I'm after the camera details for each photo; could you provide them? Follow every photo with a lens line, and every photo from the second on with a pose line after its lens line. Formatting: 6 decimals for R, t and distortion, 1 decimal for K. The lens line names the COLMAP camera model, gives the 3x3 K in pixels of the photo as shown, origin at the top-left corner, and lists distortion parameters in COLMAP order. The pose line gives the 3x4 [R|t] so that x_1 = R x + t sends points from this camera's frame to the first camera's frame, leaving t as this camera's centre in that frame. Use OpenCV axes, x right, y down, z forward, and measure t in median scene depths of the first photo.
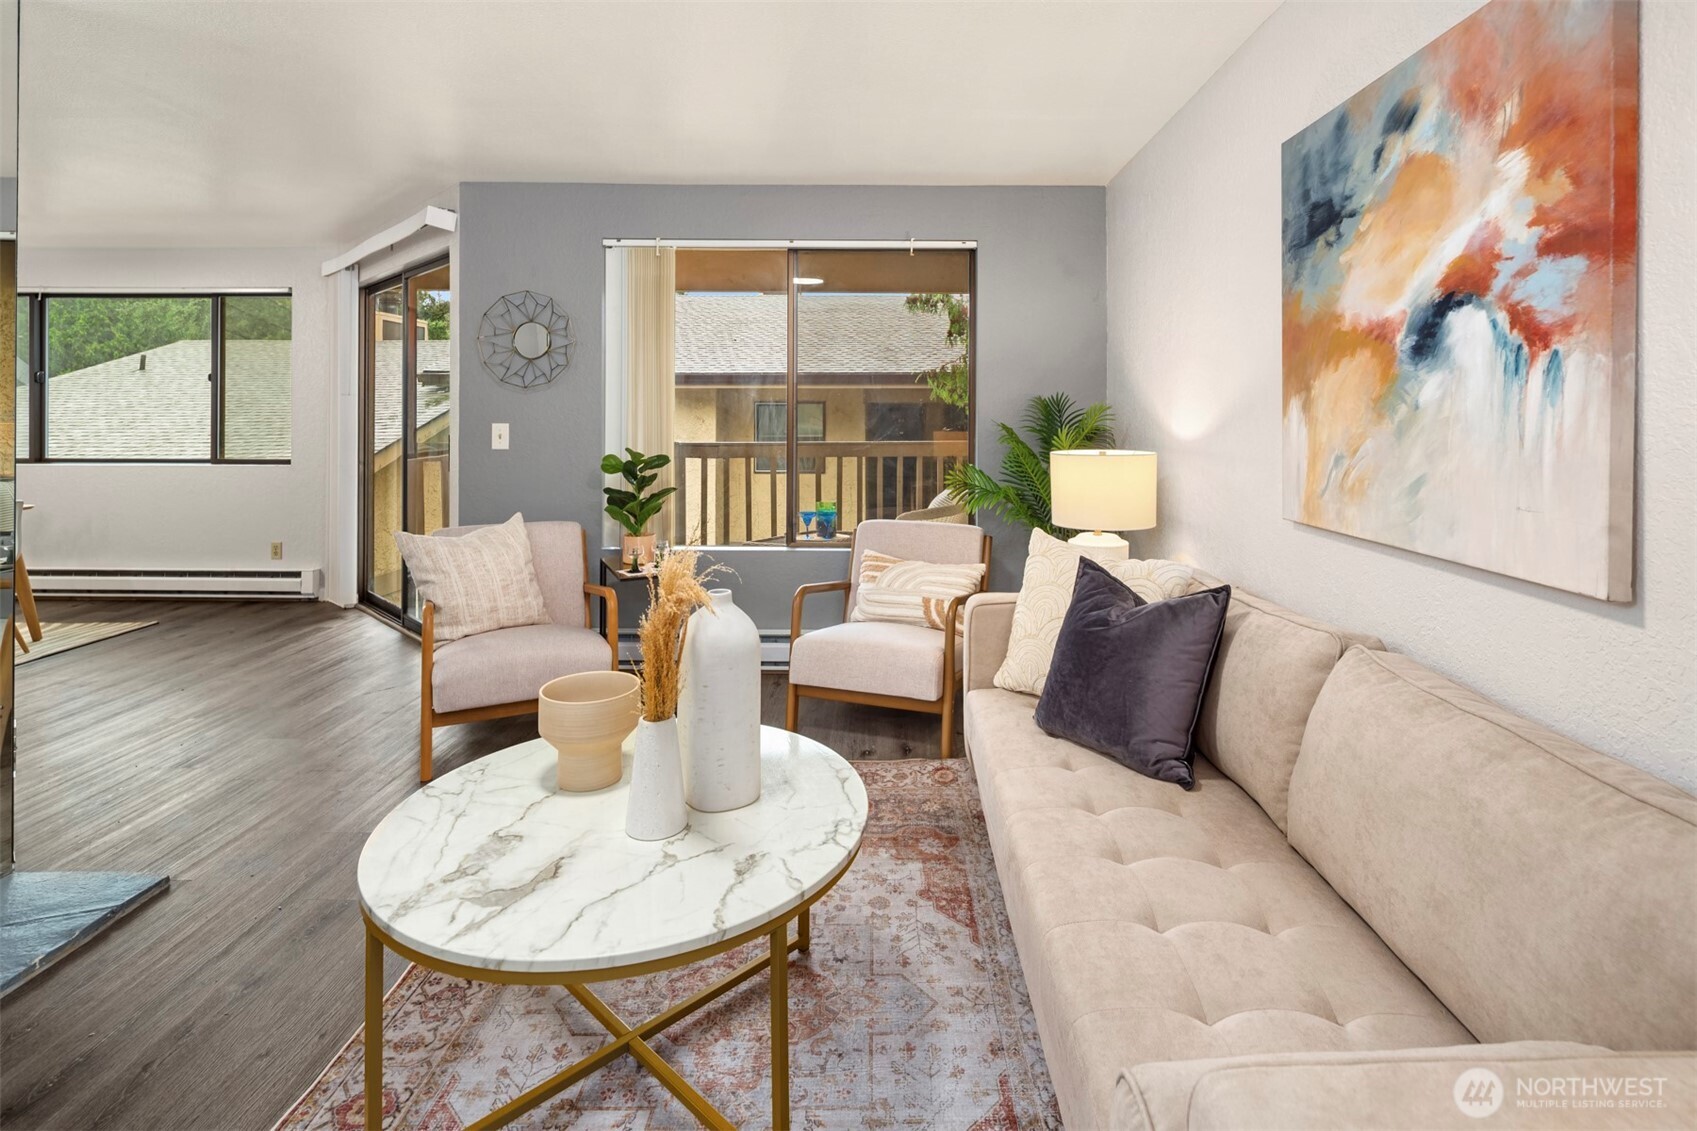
lens RADIAL K [[830.0, 0, 874.2], [0, 830.0, 407.4], [0, 0, 1]] dist [0.001992, -0.002455]
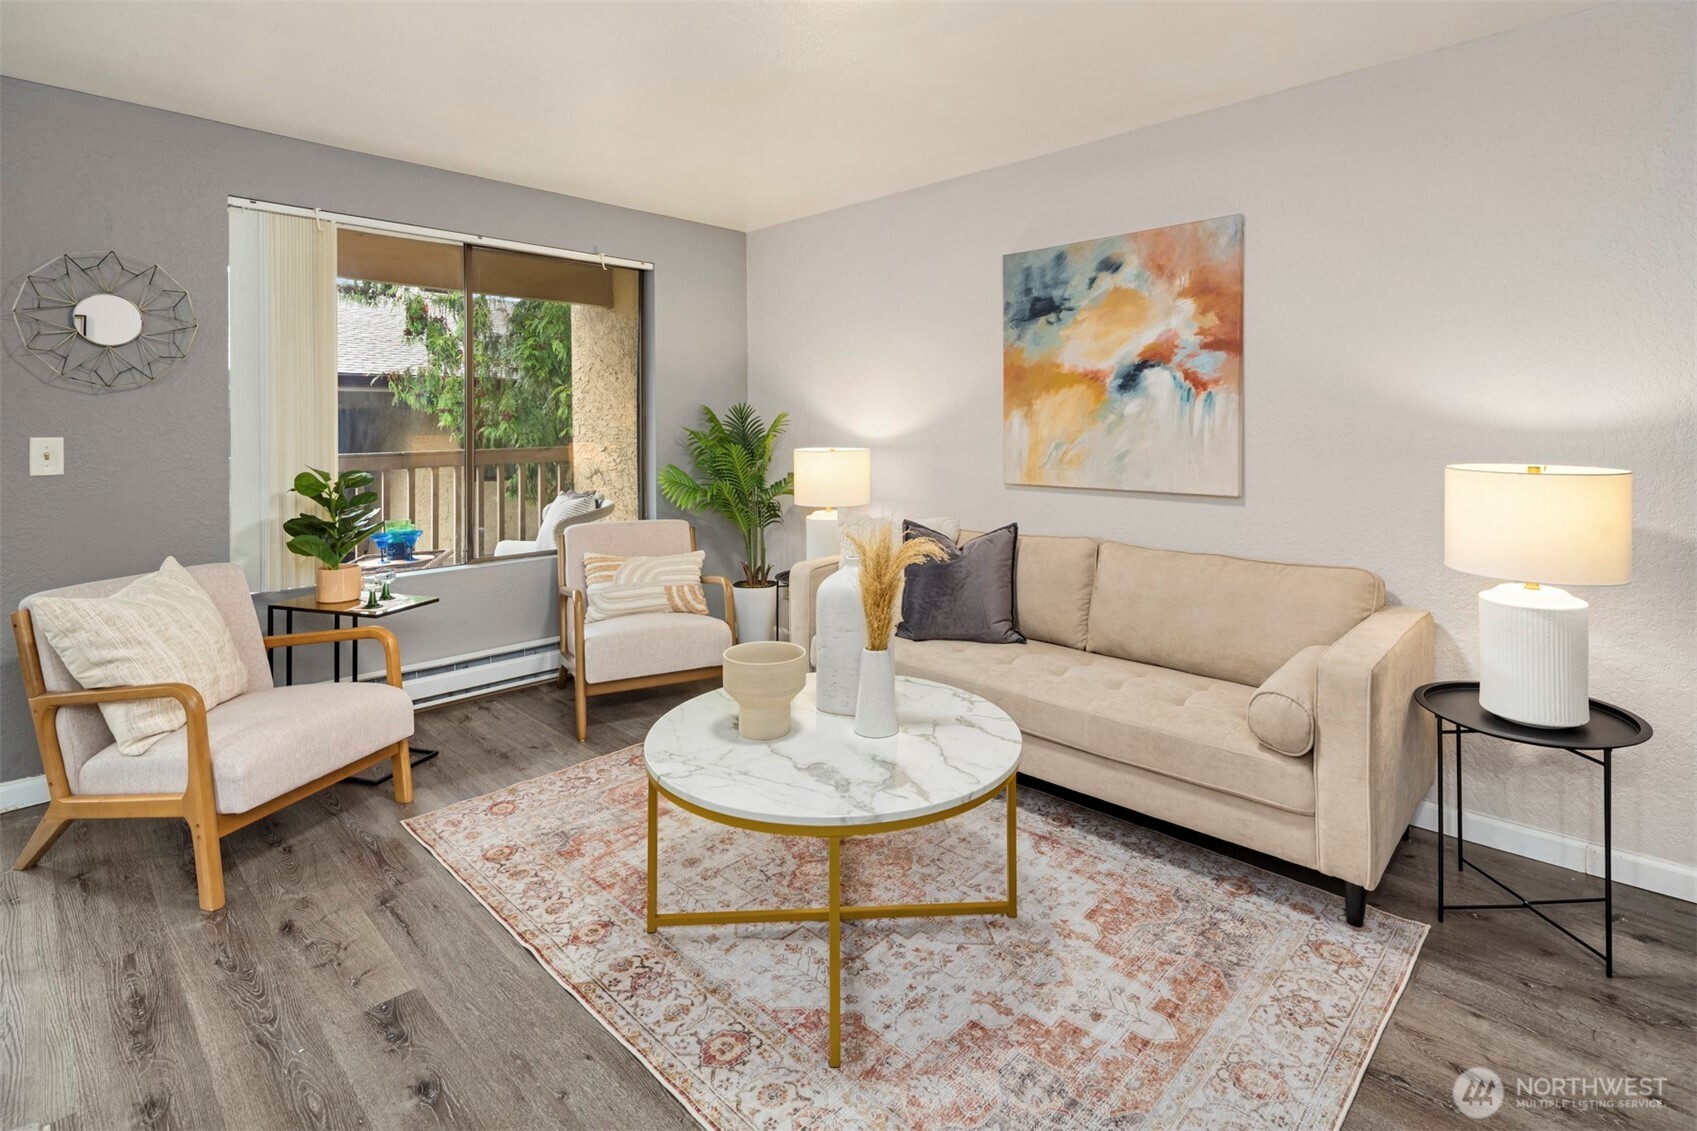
lens RADIAL K [[823.0, 0, 869.6], [0, 823.0, 417.9], [0, 0, 1]] dist [0.000793, -0.000104]
pose [[0.687040, -0.000825, 0.726619, -0.808554], [-0.002322, 0.999992, 0.003331, -0.000767], [-0.726616, -0.003976, 0.687032, 0.067040]]
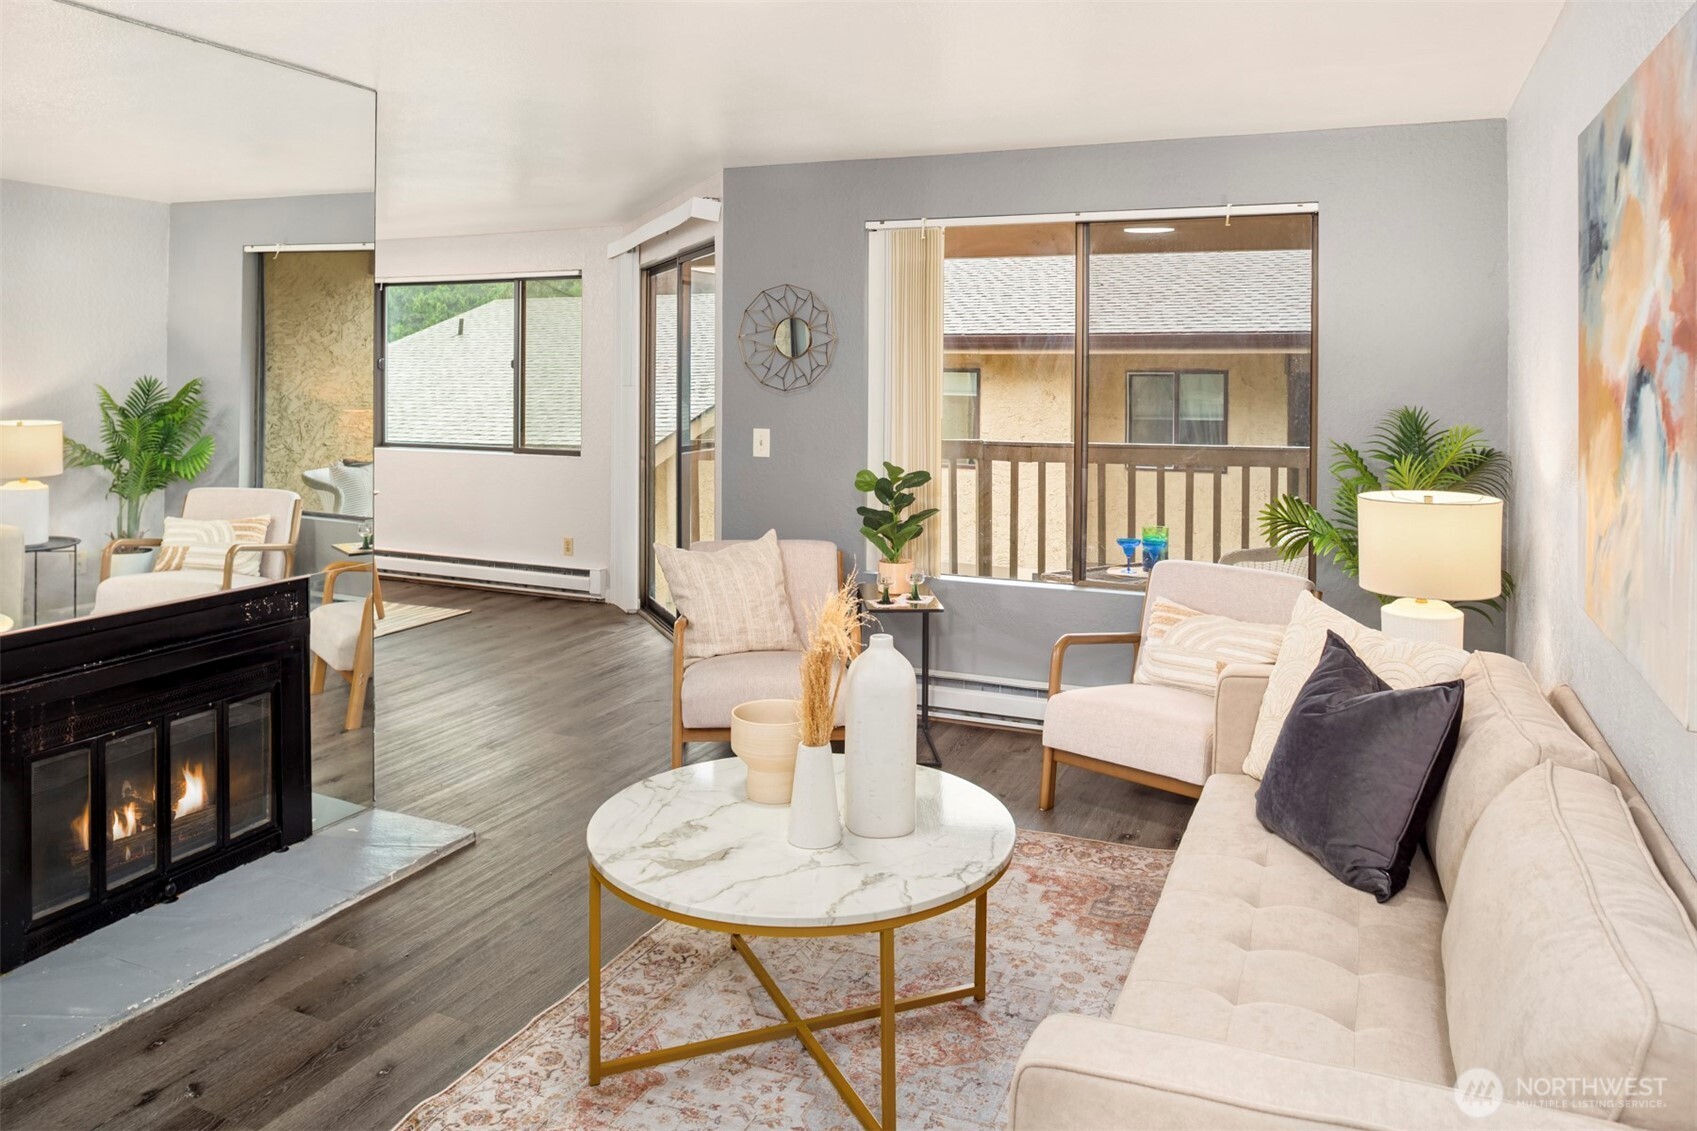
lens RADIAL K [[1193.7, 0, 845.4], [0, 1193.7, 362.6], [0, 0, 1]] dist [-0.067381, 0.049709]
pose [[0.917175, 0.000344, -0.398483, 0.270844], [-0.000212, 1.000000, 0.000375, -0.091819], [0.398483, -0.000259, 0.917175, -0.293483]]
